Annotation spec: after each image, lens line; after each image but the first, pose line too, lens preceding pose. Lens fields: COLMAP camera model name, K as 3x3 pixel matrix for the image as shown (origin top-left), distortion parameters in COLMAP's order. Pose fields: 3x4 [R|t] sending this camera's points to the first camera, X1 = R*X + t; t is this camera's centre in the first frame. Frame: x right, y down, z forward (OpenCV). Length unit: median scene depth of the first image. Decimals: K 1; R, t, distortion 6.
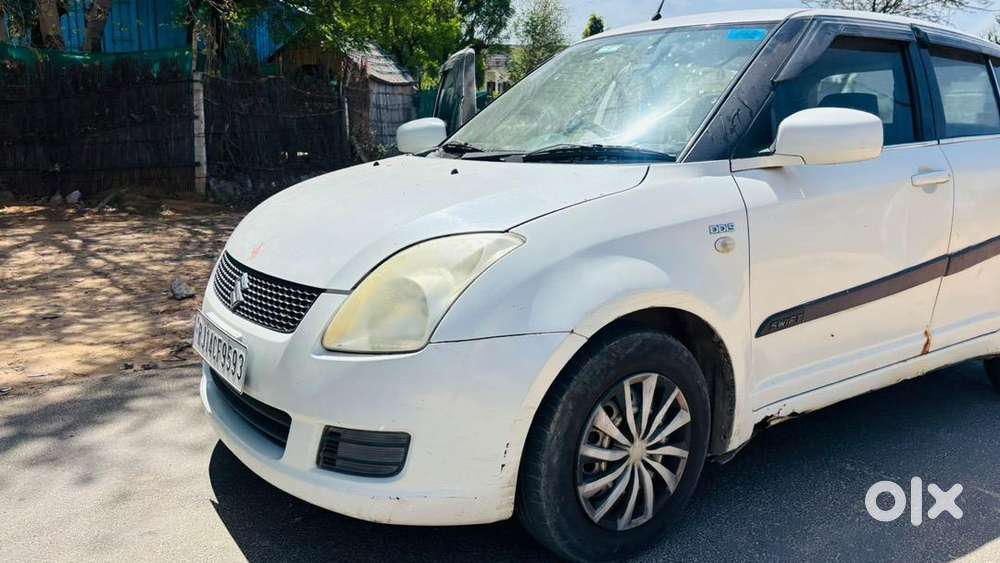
lens RADIAL K [[754.7, 0, 510.5], [0, 754.7, 278.1], [0, 0, 1]] dist [0.039327, -0.036930]
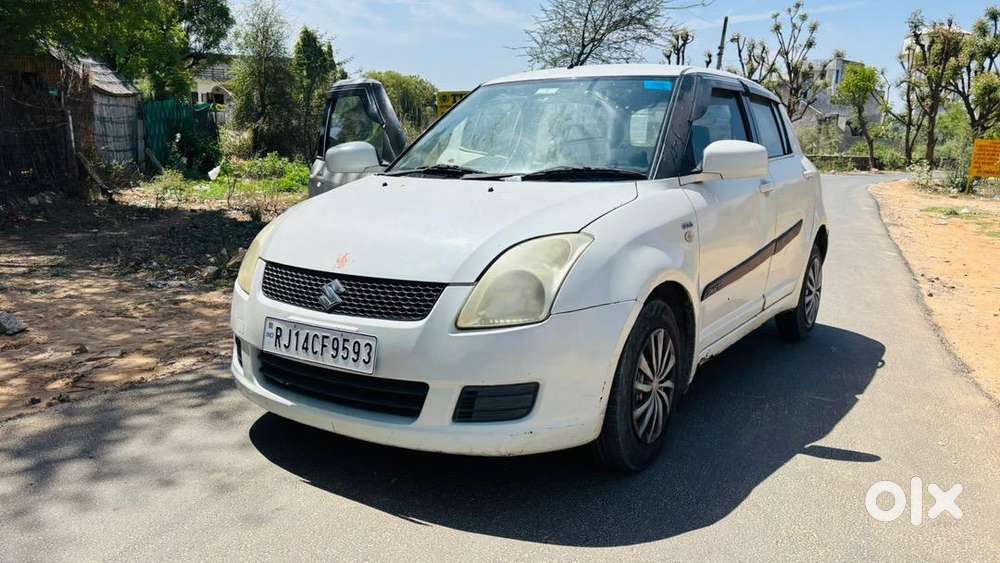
lens RADIAL K [[754.7, 0, 507.9], [0, 754.7, 285.2], [0, 0, 1]] dist [0.039327, -0.036930]
pose [[0.931038, -0.067009, 0.358717, -0.534833], [0.070089, 0.997531, 0.004427, 0.016599], [-0.358128, 0.021020, 0.933436, -0.202293]]
